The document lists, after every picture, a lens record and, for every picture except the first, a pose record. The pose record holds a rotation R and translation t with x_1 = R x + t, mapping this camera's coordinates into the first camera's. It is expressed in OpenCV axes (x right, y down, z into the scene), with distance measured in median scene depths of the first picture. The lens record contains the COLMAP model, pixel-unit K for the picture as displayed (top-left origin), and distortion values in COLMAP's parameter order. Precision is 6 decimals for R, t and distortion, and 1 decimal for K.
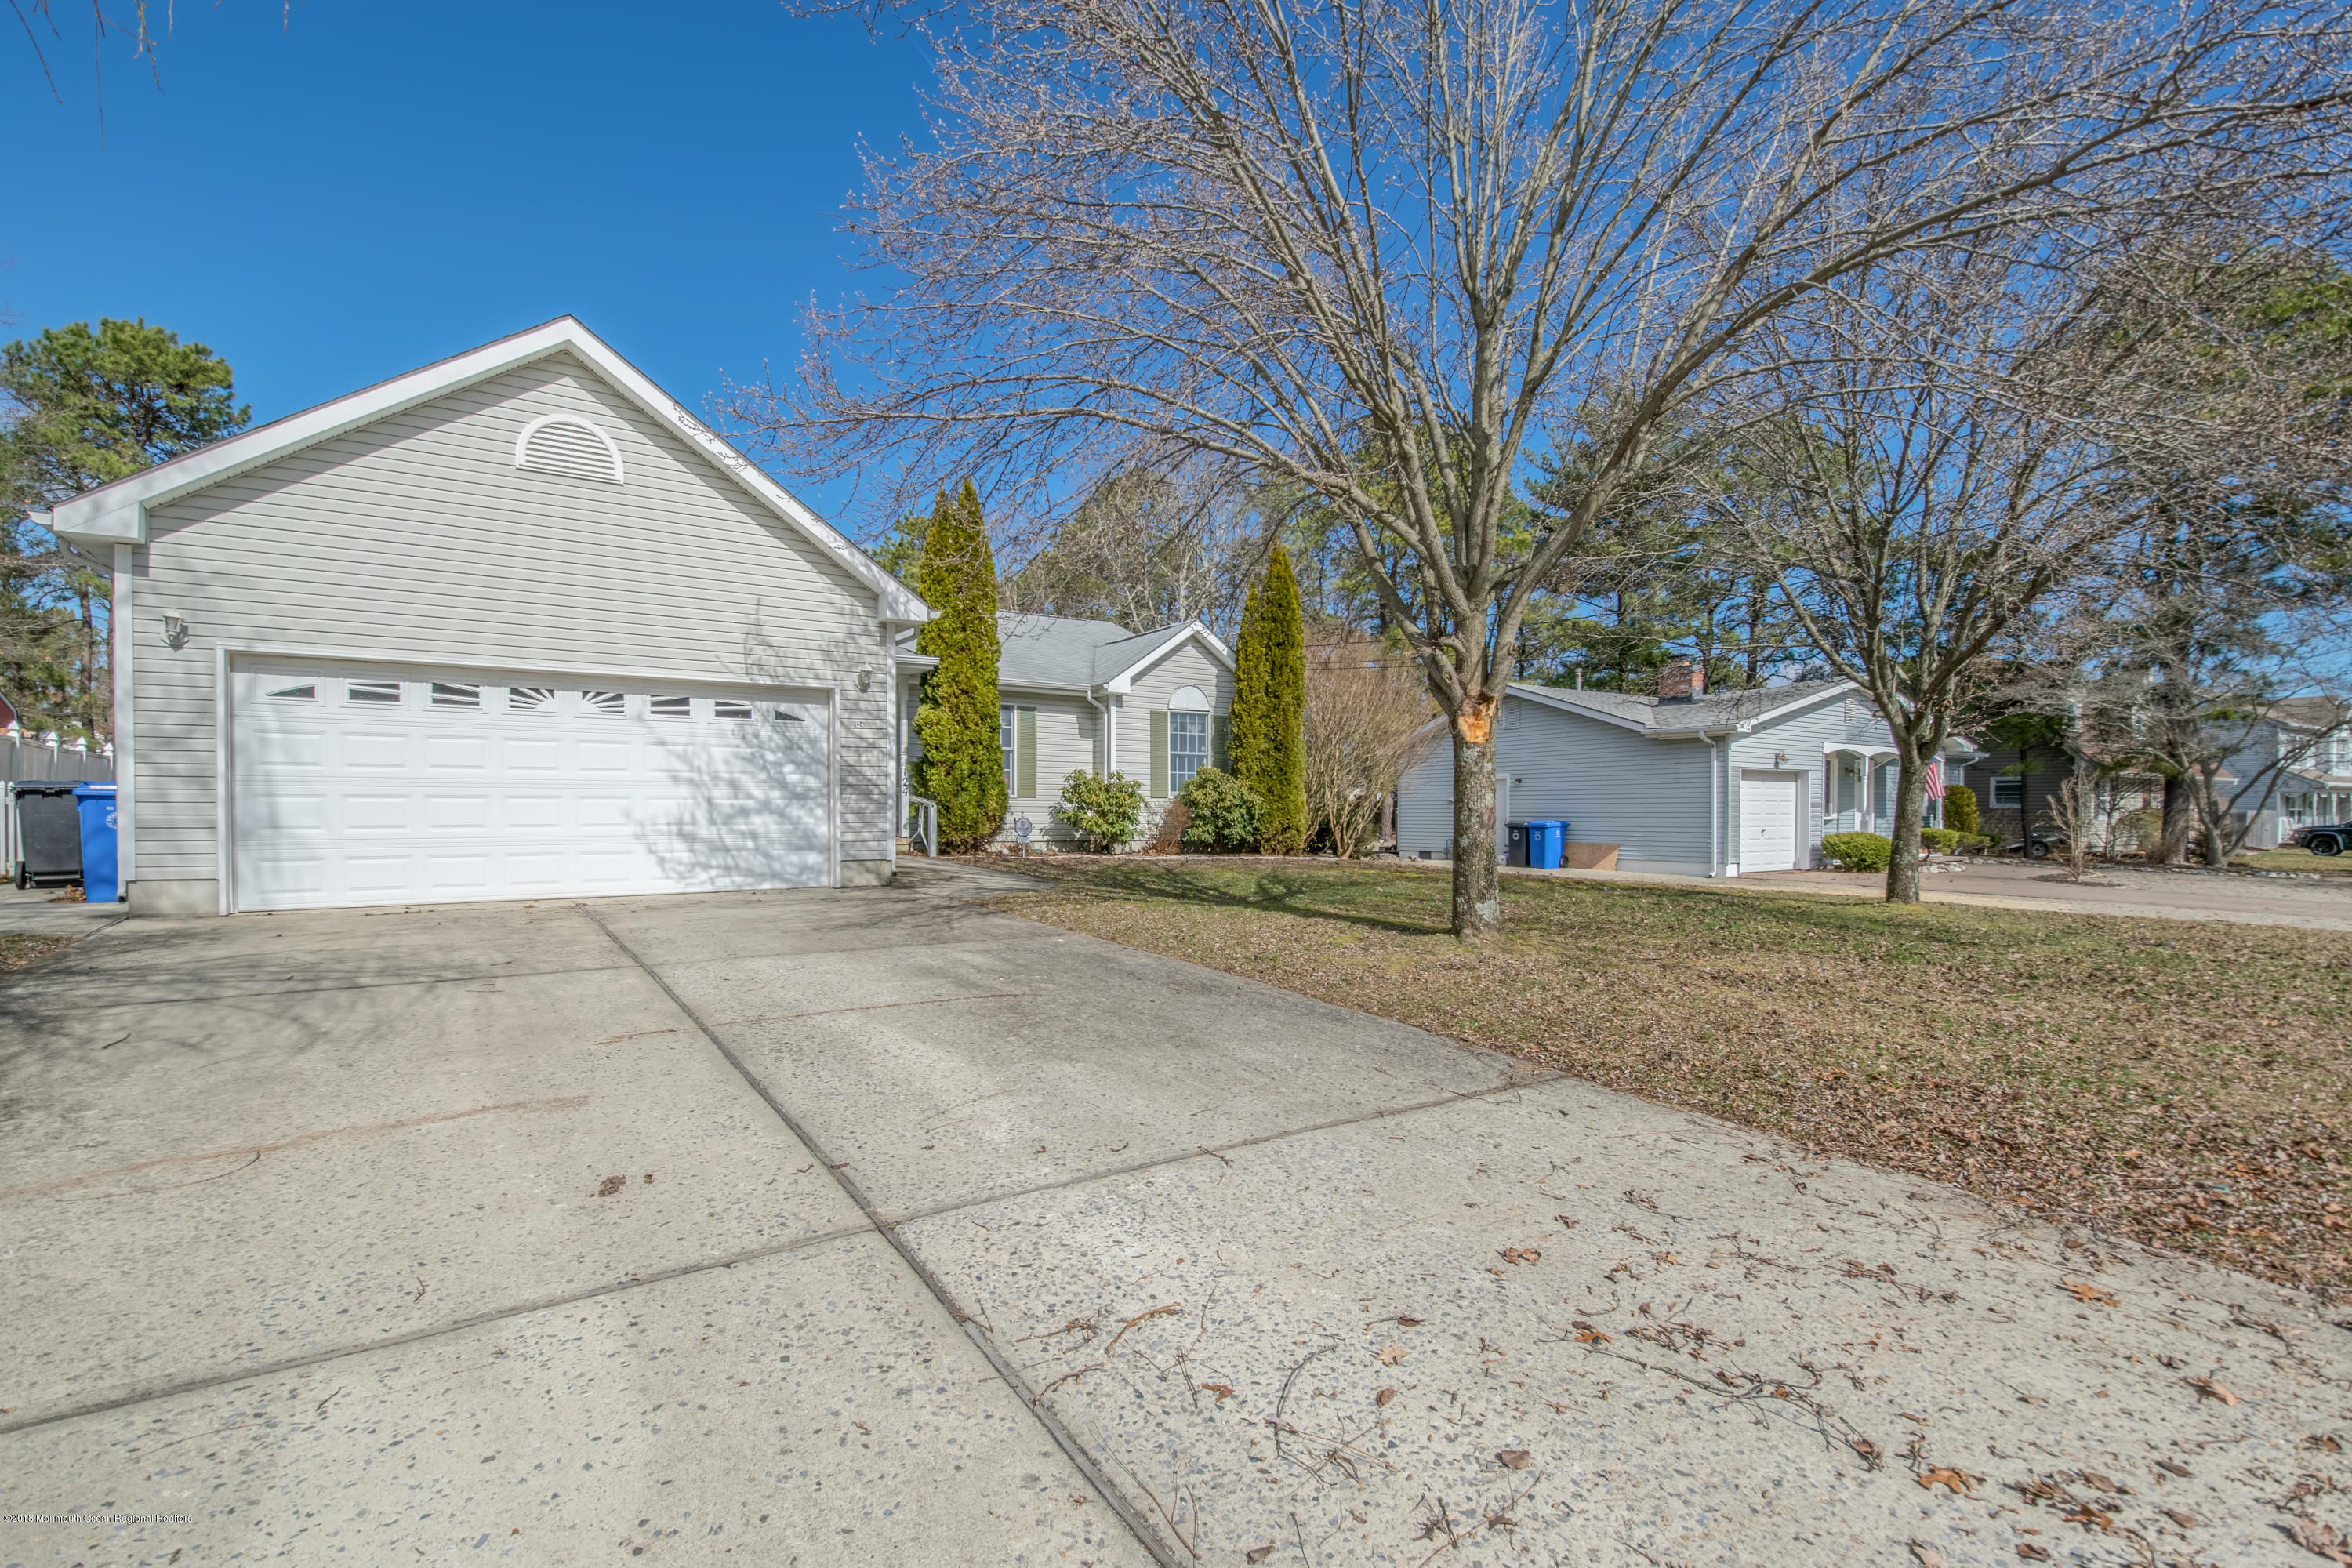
lens RADIAL K [[1061.9, 0, 1170.0], [0, 1061.9, 814.6], [0, 0, 1]] dist [0.033076, -0.023651]
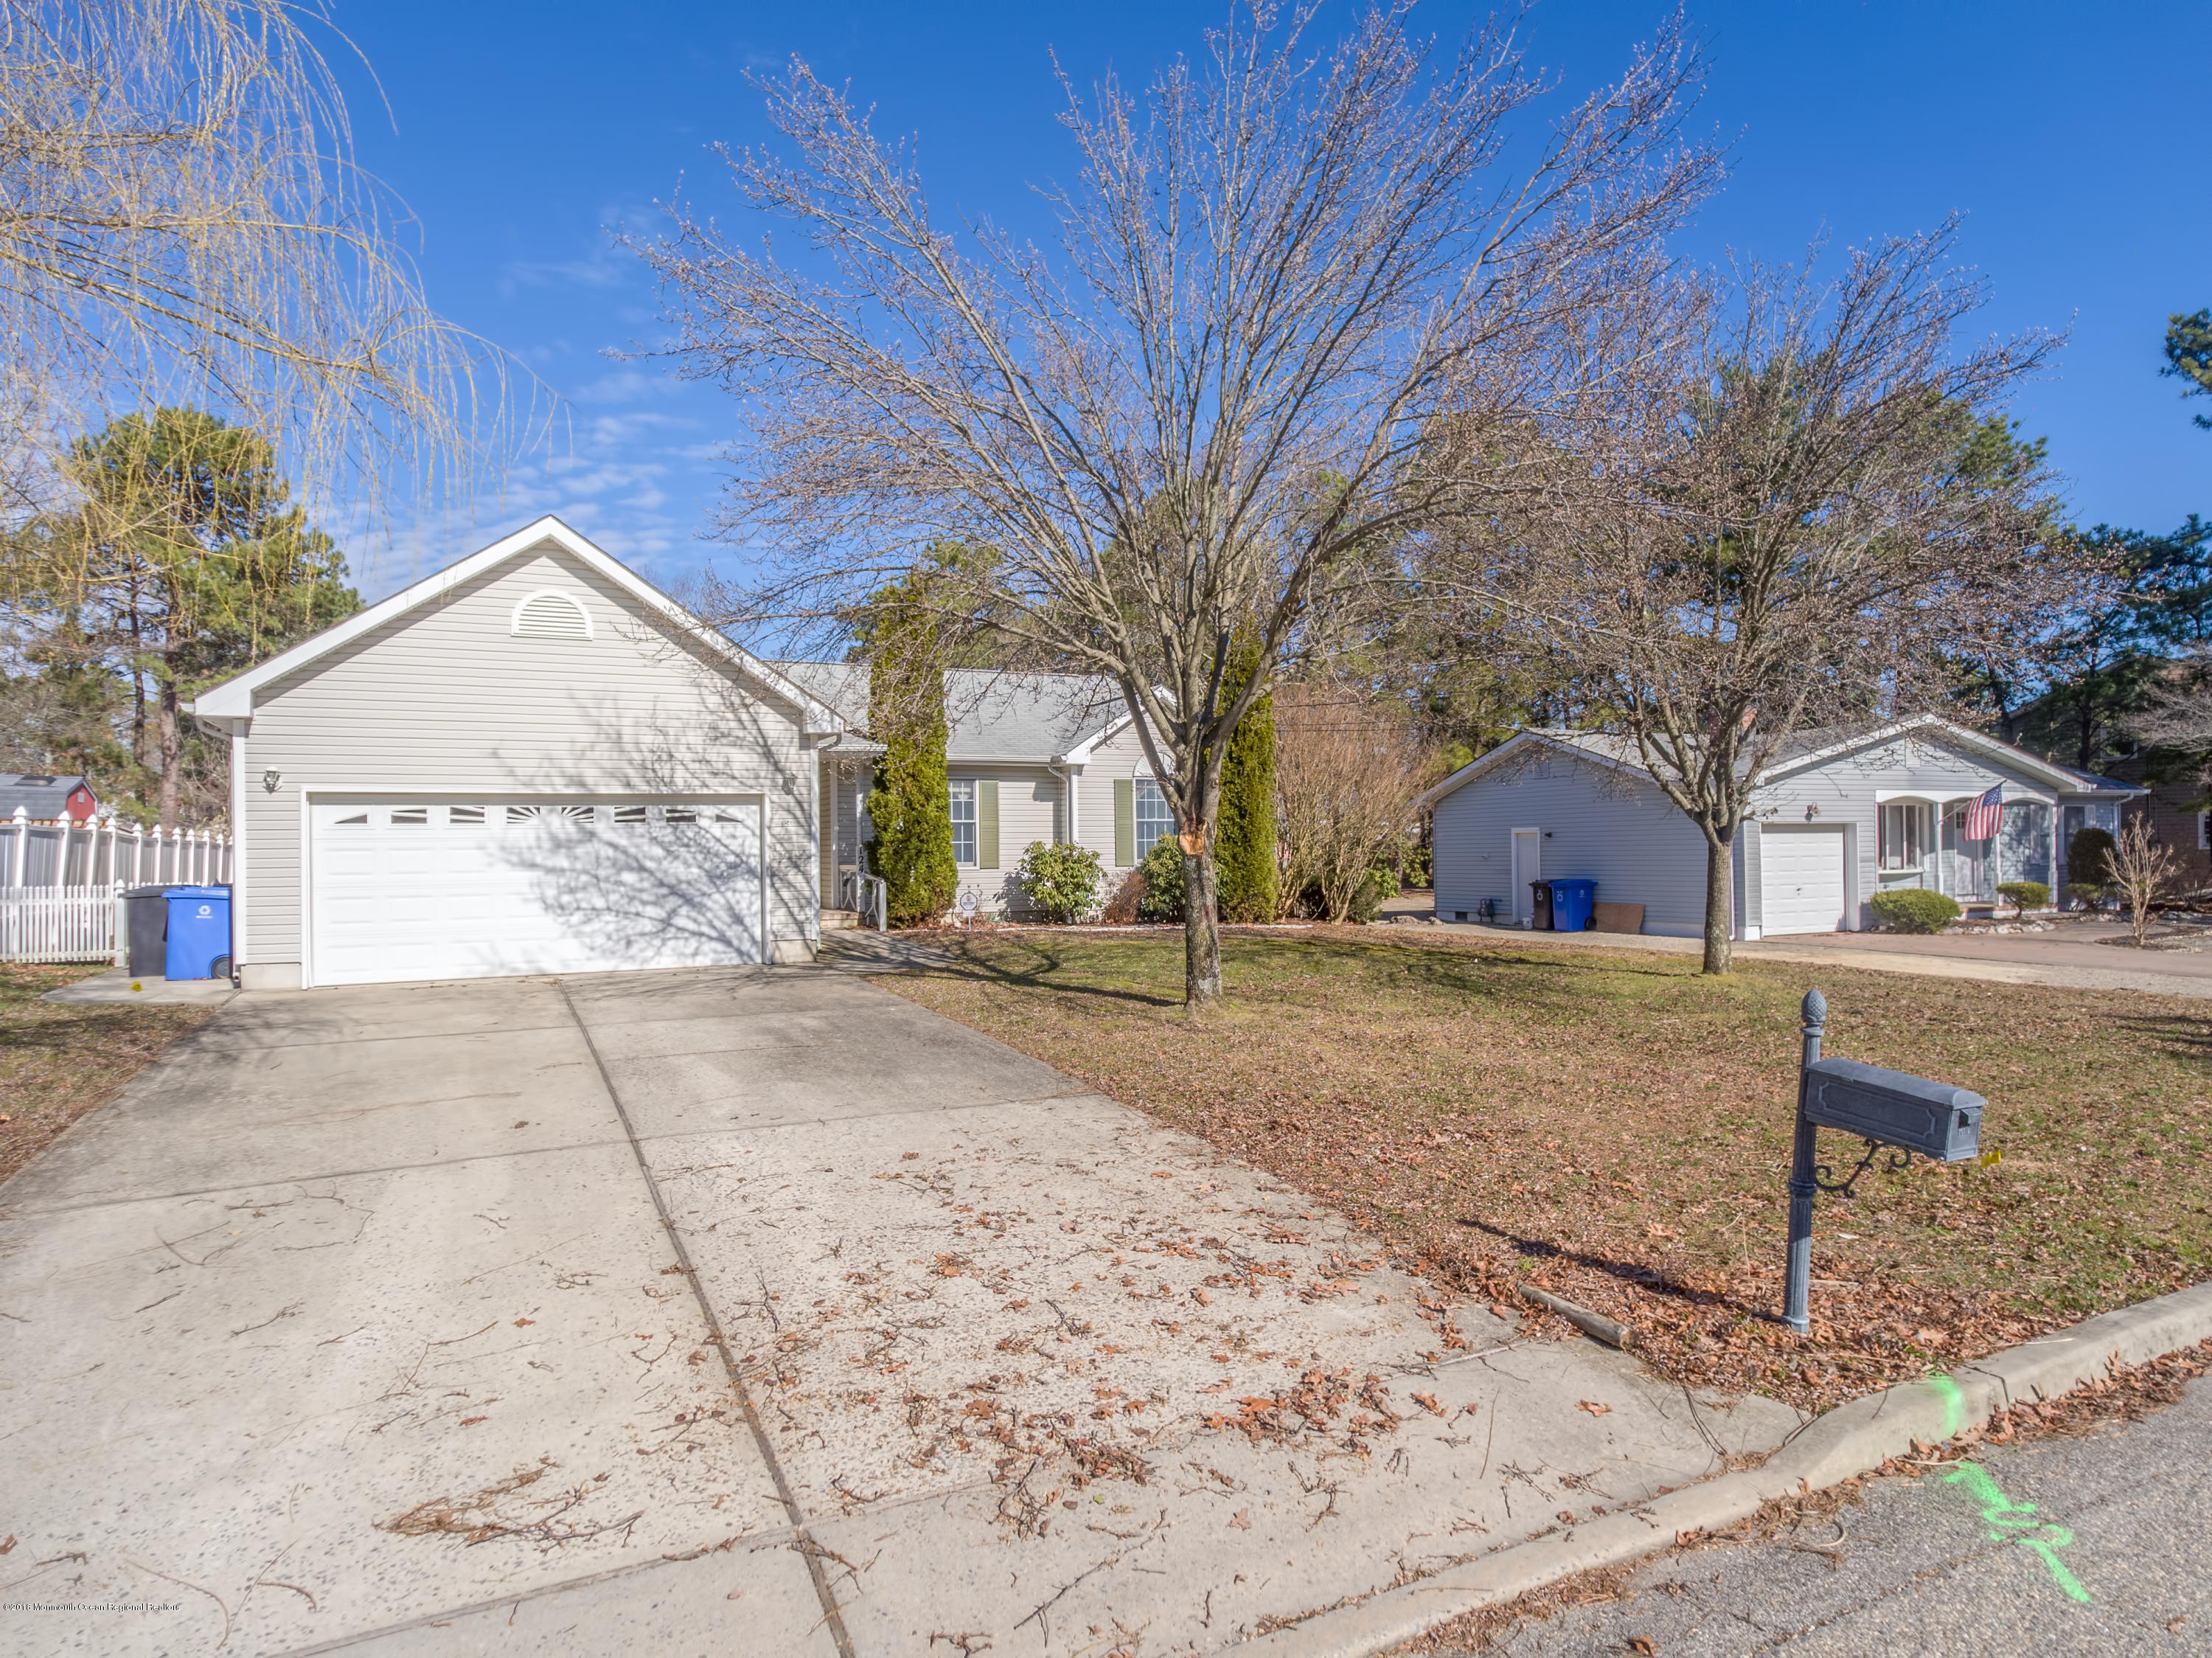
lens RADIAL K [[1252.6, 0, 1106.0], [0, 1252.6, 829.0], [0, 0, 1]] dist [0.004034, 0.002253]
pose [[0.991960, -0.017484, -0.125336, 0.142364], [0.014272, 0.999547, -0.026479, -0.023194], [0.125742, 0.024477, 0.991761, -0.199190]]
